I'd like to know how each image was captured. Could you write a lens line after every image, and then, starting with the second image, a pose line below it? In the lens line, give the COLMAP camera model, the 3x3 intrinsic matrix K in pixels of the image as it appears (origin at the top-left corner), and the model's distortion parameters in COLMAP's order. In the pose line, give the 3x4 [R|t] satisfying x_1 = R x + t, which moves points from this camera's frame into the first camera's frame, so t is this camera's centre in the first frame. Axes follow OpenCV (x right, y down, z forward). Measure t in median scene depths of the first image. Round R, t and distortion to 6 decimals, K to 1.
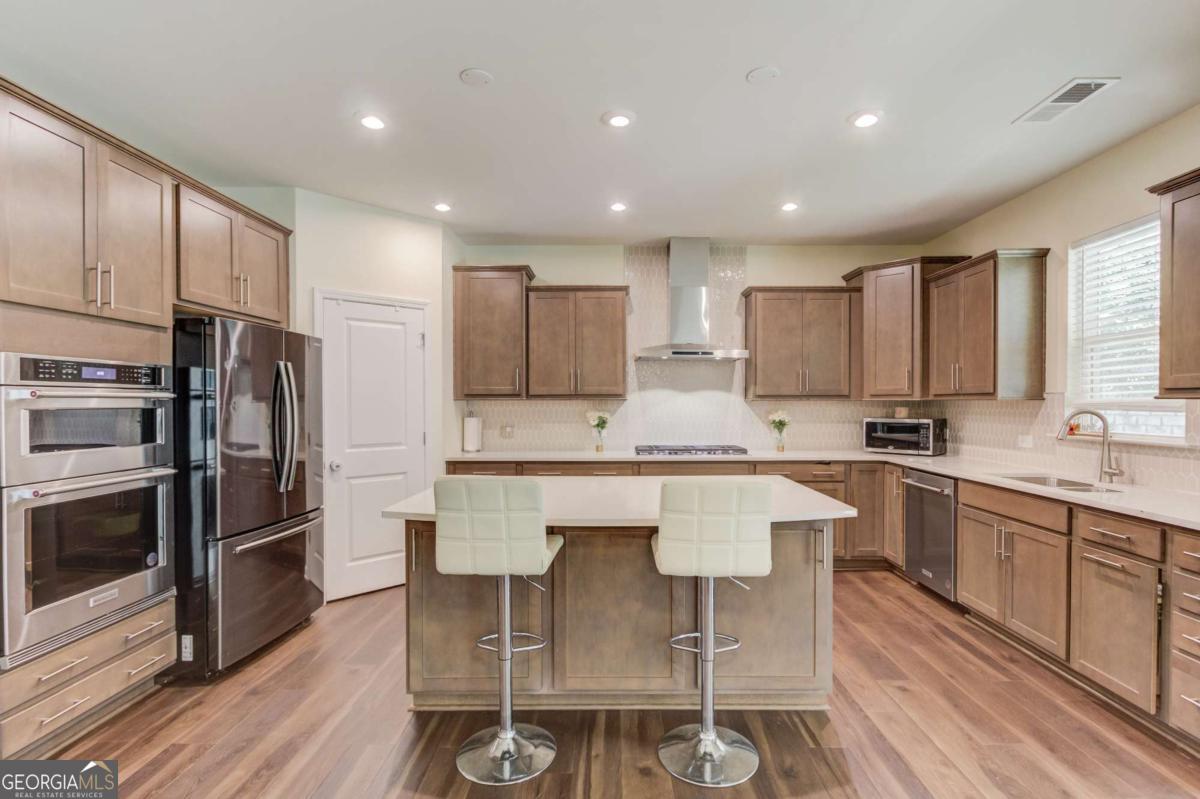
lens RADIAL K [[566.8, 0, 603.7], [0, 566.8, 406.4], [0, 0, 1]] dist [-0.000527, -0.001265]
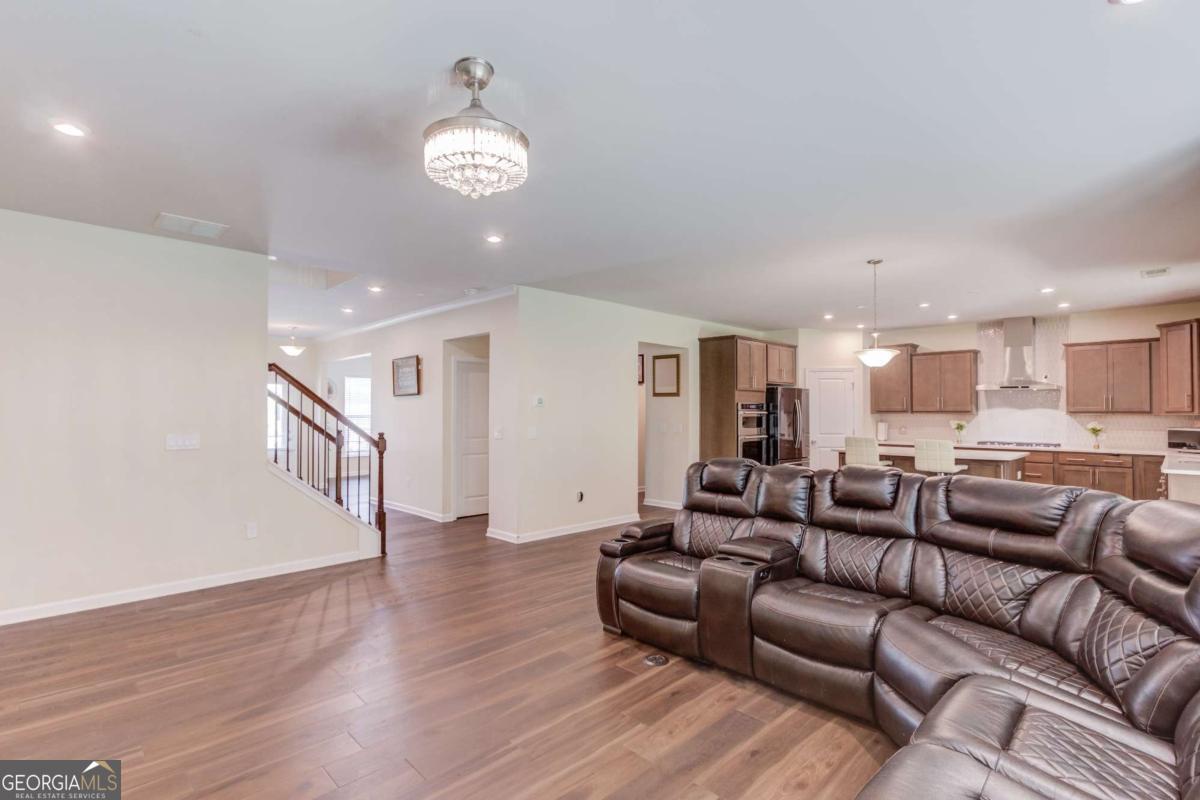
lens RADIAL K [[566.8, 0, 599.9], [0, 566.8, 401.8], [0, 0, 1]] dist [-0.000527, -0.001265]
pose [[0.708112, -0.009422, -0.706037, 0.467417], [-0.008574, 0.999723, -0.021940, -0.001081], [0.706048, 0.021589, 0.707835, -1.082715]]
